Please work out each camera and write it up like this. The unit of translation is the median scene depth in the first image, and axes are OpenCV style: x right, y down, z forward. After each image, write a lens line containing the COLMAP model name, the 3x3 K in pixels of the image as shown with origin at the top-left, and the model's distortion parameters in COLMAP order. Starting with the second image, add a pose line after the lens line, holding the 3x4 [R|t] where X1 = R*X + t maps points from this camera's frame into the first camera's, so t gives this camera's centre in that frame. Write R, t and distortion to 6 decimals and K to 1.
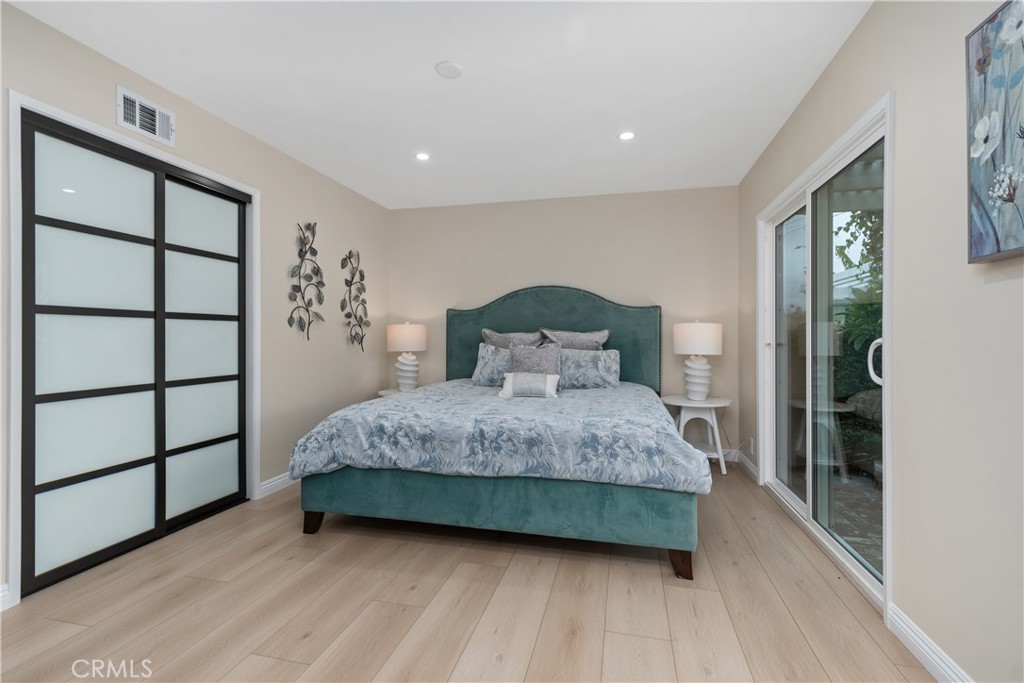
lens RADIAL K [[471.8, 0, 507.4], [0, 471.8, 337.5], [0, 0, 1]] dist [0.004953, -0.001293]
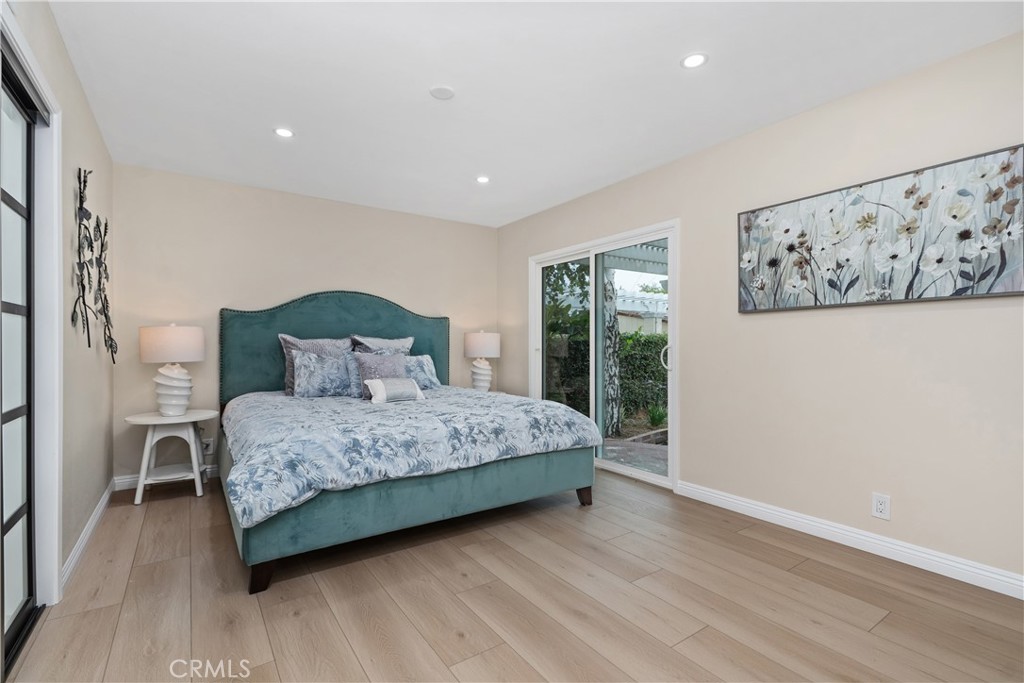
lens RADIAL K [[471.8, 0, 508.6], [0, 471.8, 344.7], [0, 0, 1]] dist [0.004953, -0.001293]
pose [[0.659165, 0.000167, 0.751998, -0.785221], [-0.001837, 0.999997, 0.001388, -0.000730], [-0.751996, -0.002296, 0.659163, 0.173699]]
